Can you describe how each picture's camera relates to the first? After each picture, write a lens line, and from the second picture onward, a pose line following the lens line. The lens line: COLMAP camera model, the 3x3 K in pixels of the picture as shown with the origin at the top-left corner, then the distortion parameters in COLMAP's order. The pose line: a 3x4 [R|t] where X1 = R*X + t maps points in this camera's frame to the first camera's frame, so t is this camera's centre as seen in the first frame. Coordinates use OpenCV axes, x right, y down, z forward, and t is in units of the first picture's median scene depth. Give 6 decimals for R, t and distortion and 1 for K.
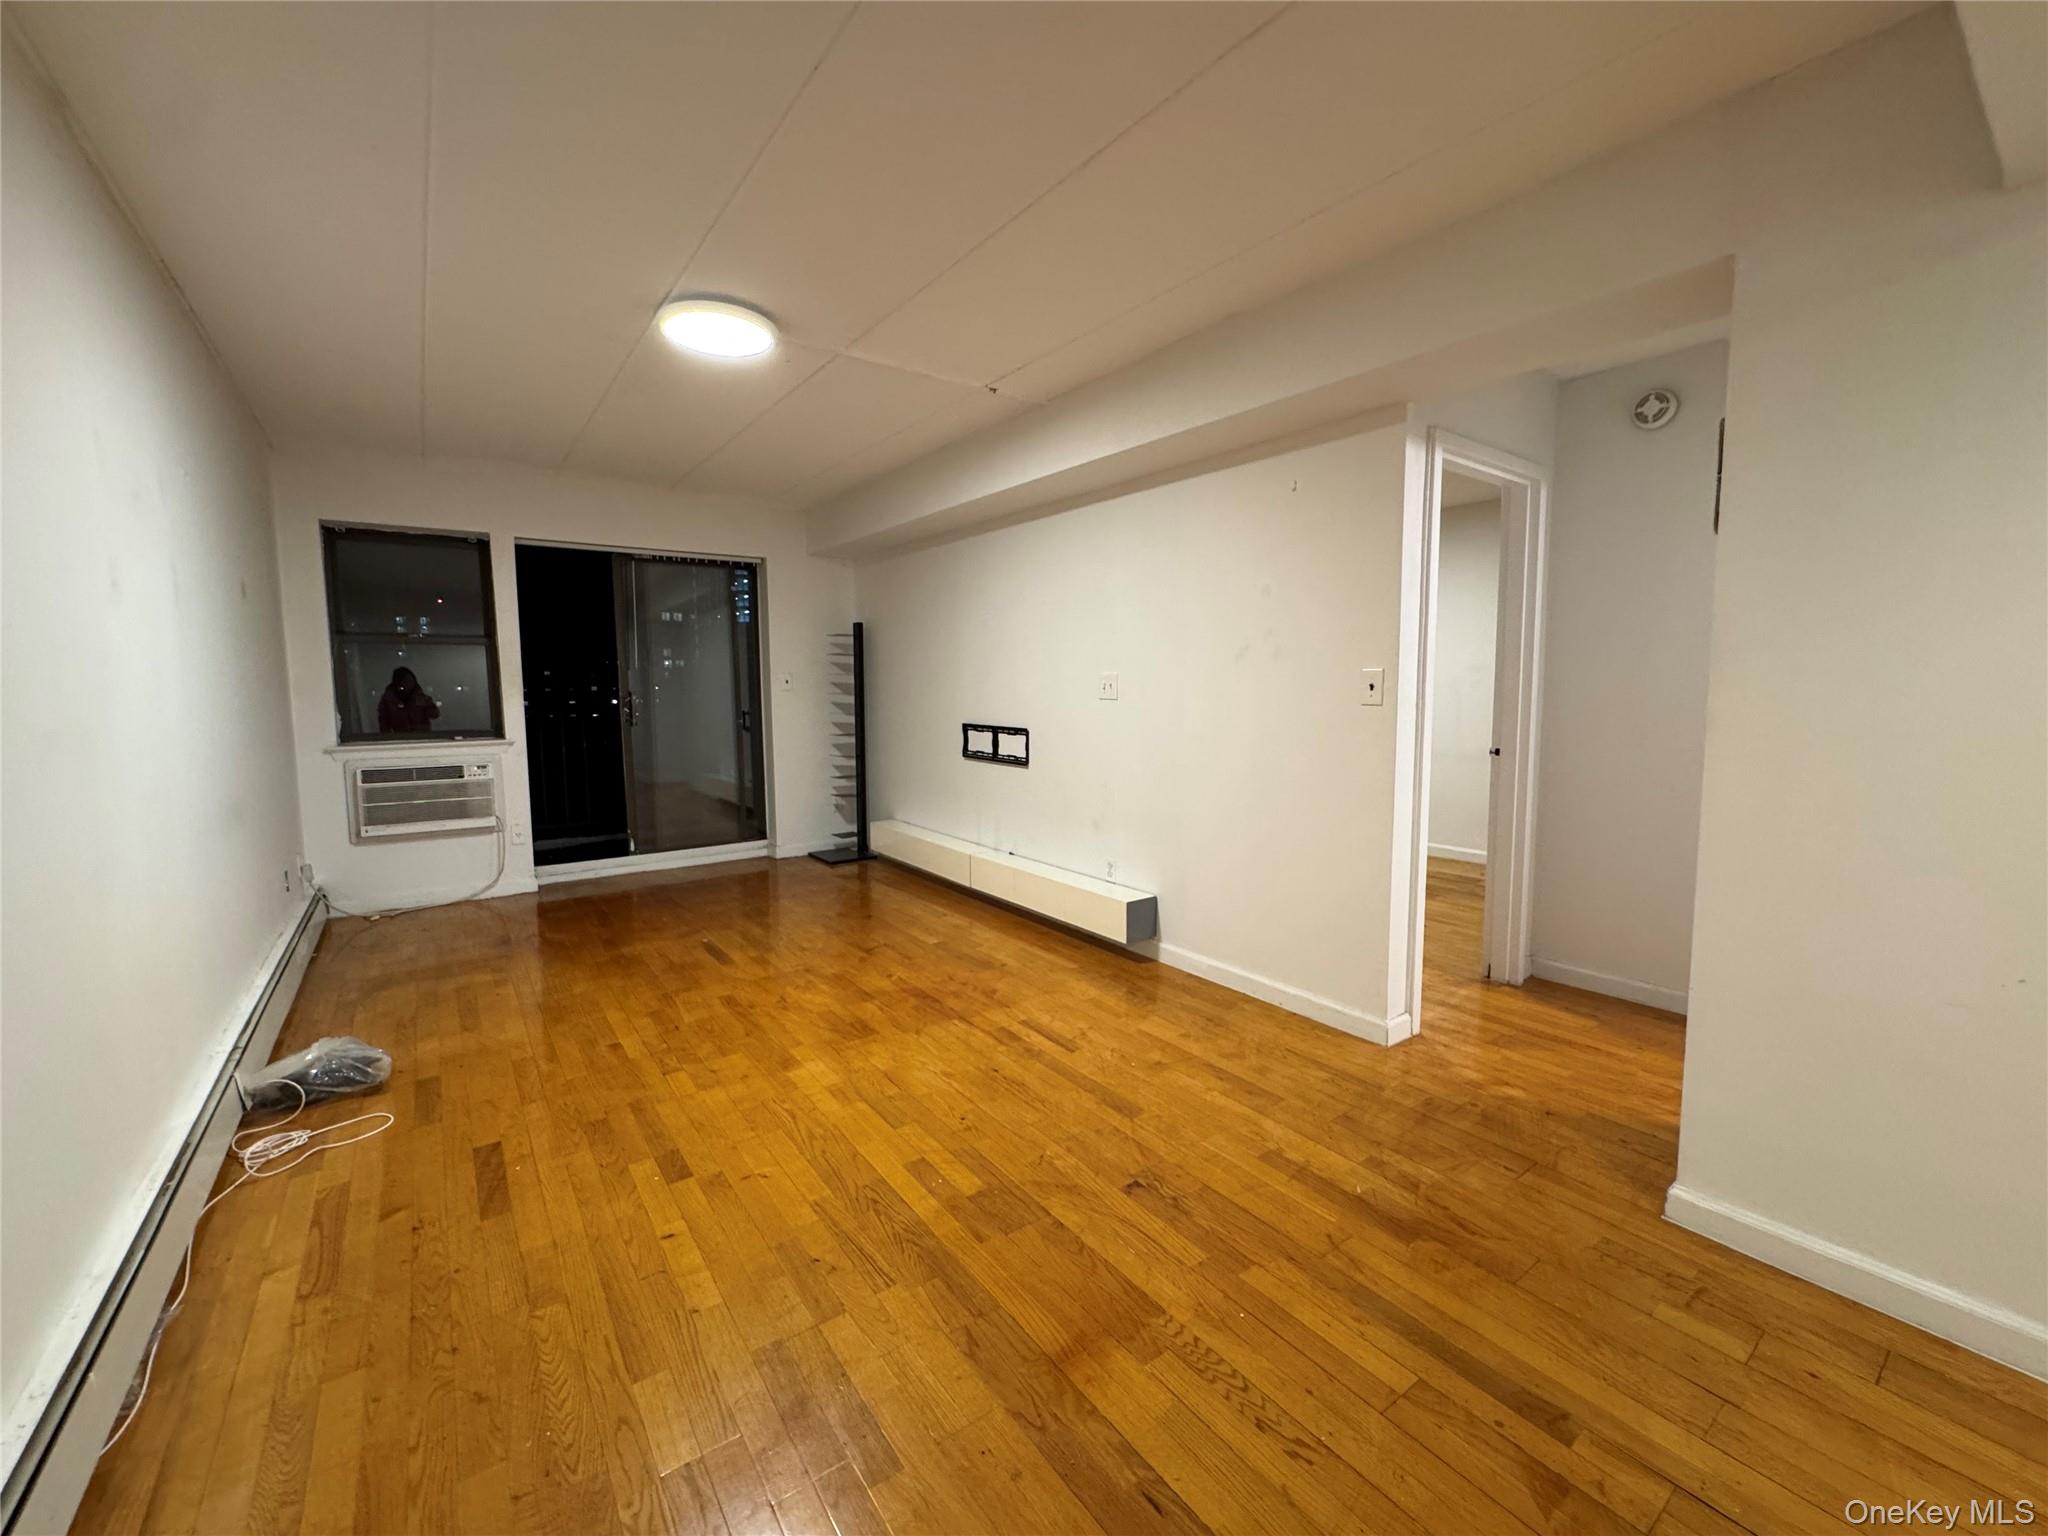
lens RADIAL K [[818.7, 0, 1024.0], [0, 818.7, 768.0], [0, 0, 1]] dist [-0.001956, -0.000017]
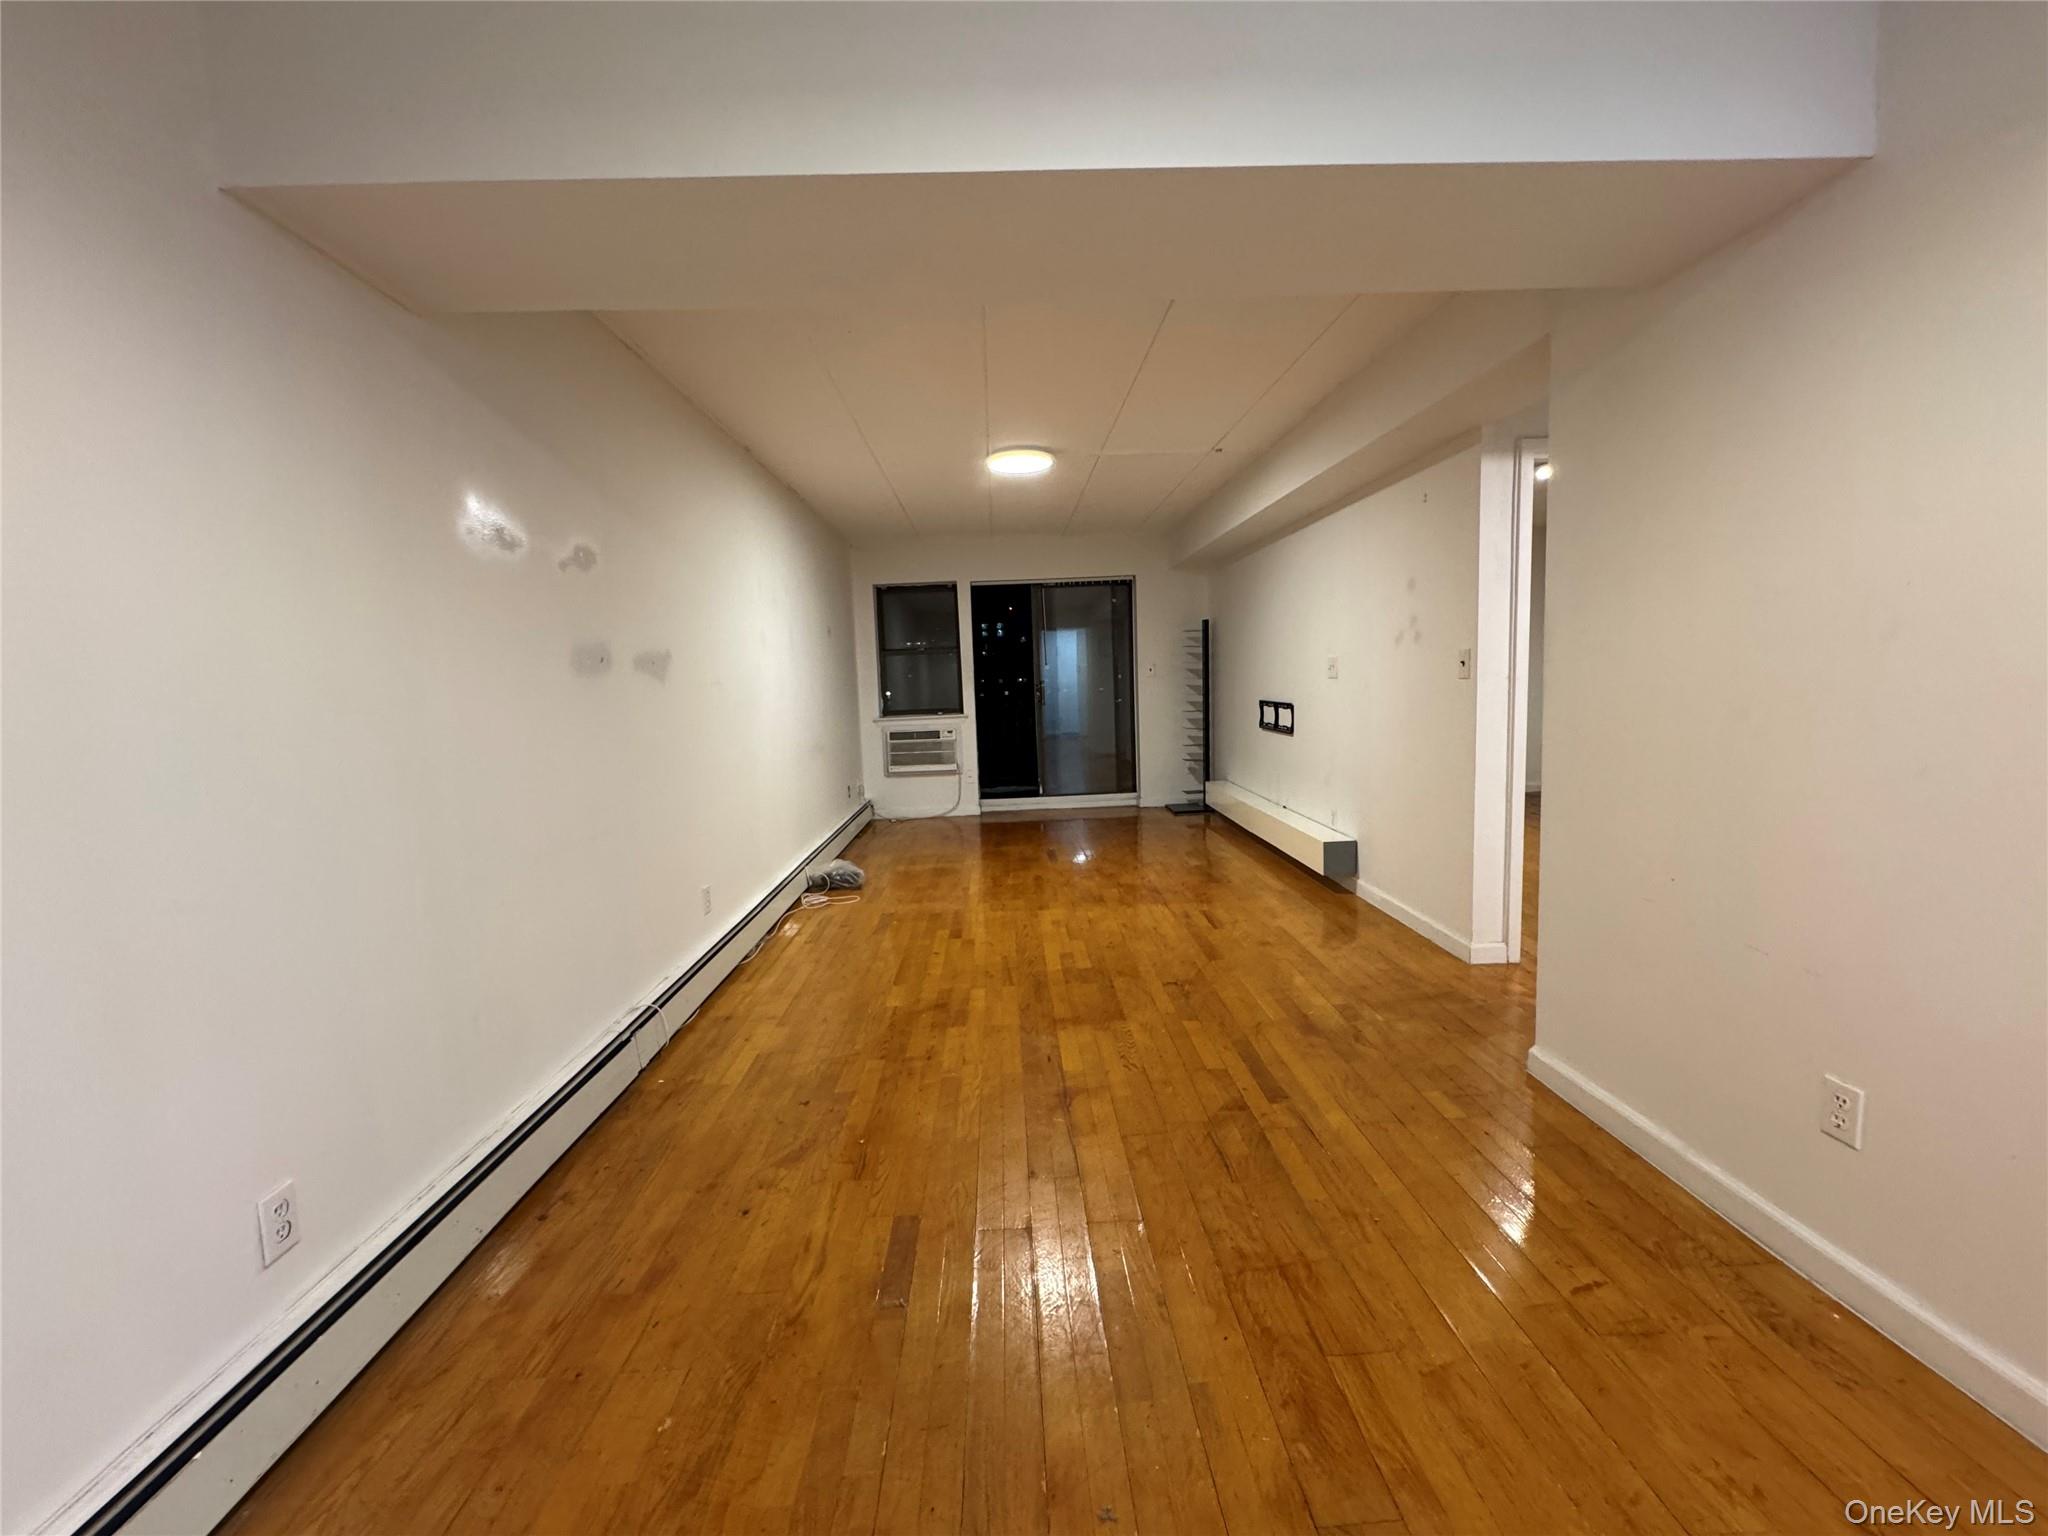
lens RADIAL K [[818.7, 0, 1024.0], [0, 818.7, 768.0], [0, 0, 1]] dist [-0.001956, -0.000017]
pose [[0.824269, 0.034486, -0.565148, 0.386661], [-0.022415, 0.999348, 0.028289, 0.023365], [0.565755, -0.010650, 0.824504, -0.239338]]
